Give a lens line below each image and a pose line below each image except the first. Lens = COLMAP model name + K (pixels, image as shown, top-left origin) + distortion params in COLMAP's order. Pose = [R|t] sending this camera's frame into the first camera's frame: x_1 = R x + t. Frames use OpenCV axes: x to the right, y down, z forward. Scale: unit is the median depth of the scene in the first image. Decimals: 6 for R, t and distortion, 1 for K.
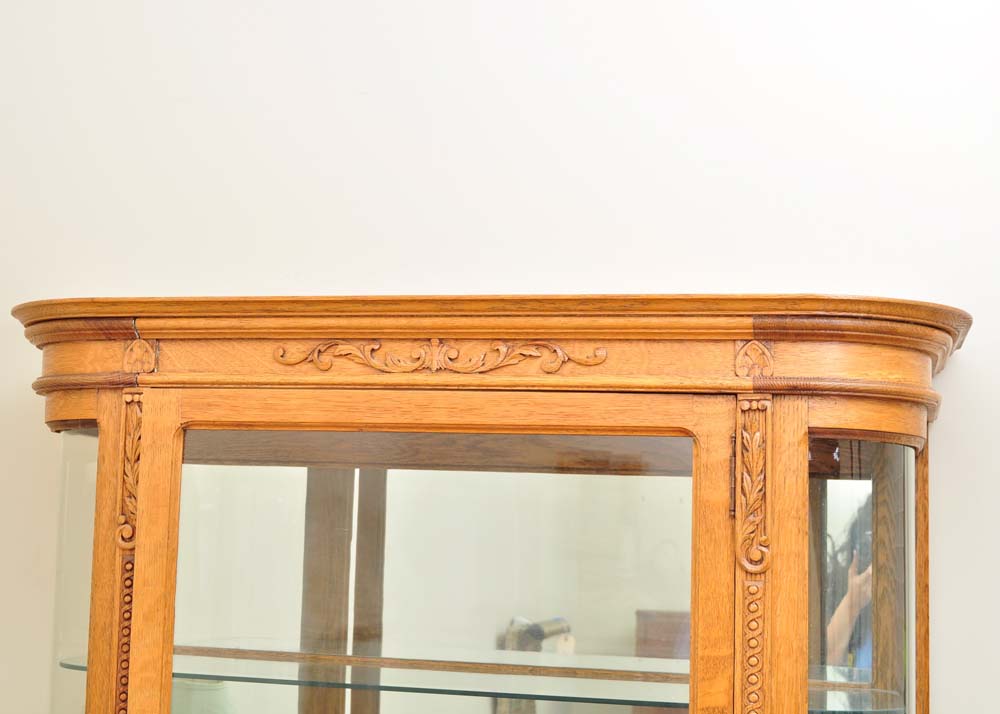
lens RADIAL K [[1582.3, 0, 475.3], [0, 1582.3, 366.7], [0, 0, 1]] dist [-0.014830, 0.000000]
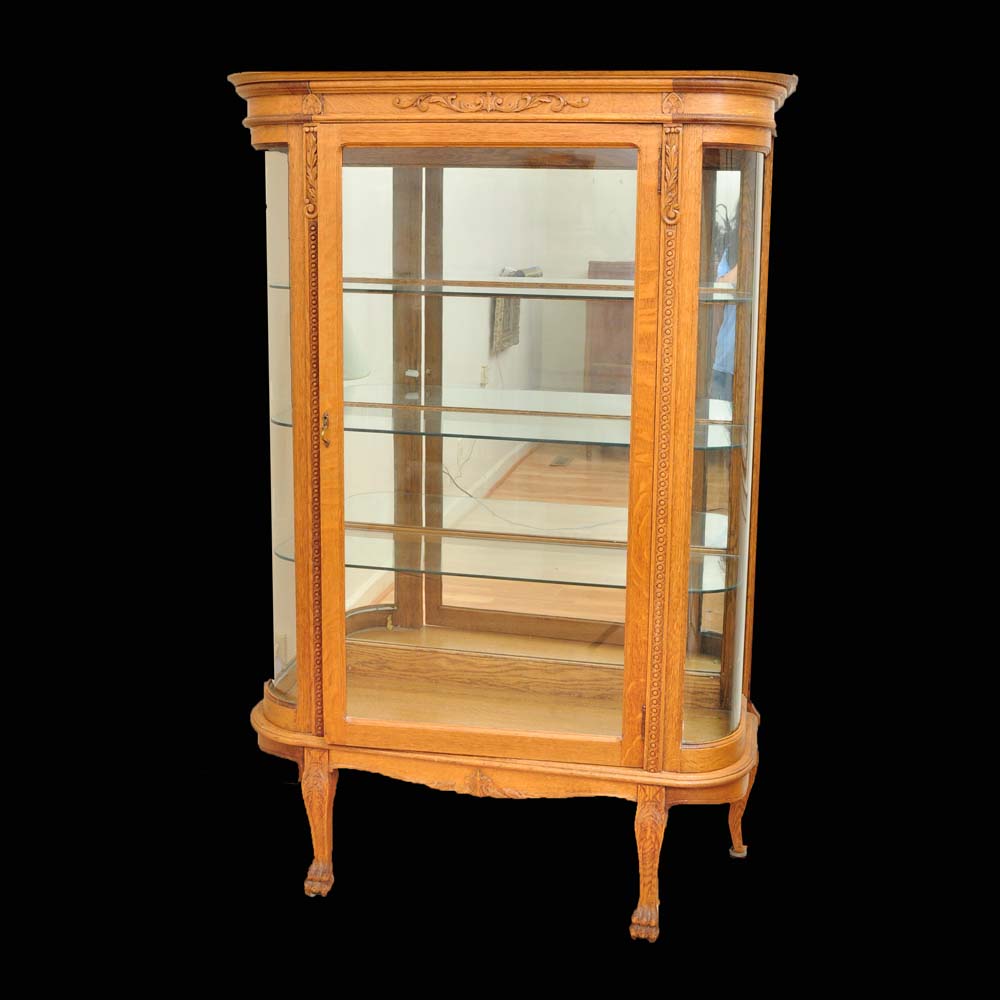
lens RADIAL K [[1261.5, 0, 495.1], [0, 1261.5, 401.7], [0, 0, 1]] dist [-0.072583, 0.000000]
pose [[0.999372, -0.021161, 0.028439, -0.065952], [0.013316, 0.967619, 0.252065, -0.036833], [-0.032852, -0.251528, 0.967292, -0.412900]]
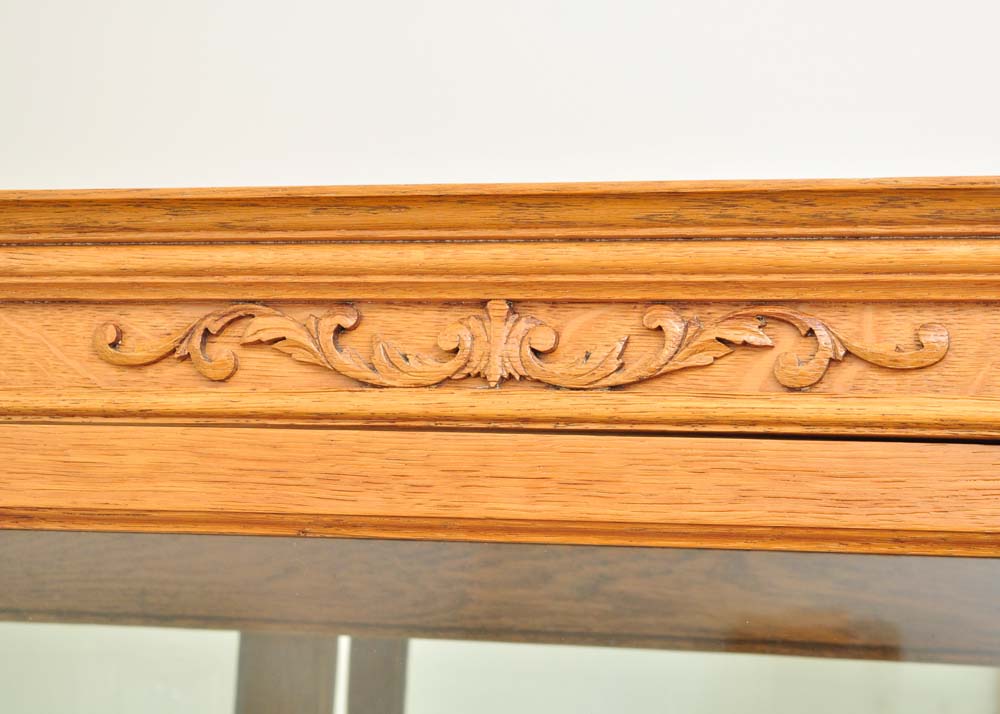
lens RADIAL K [[2425.3, 0, 505.5], [0, 2425.3, 357.9], [0, 0, 1]] dist [0.099082, 0.000000]
pose [[0.999134, 0.015159, -0.038738, -0.000326], [-0.017199, 0.998453, -0.052870, 0.028440], [0.037877, 0.053490, 0.997850, 0.413199]]
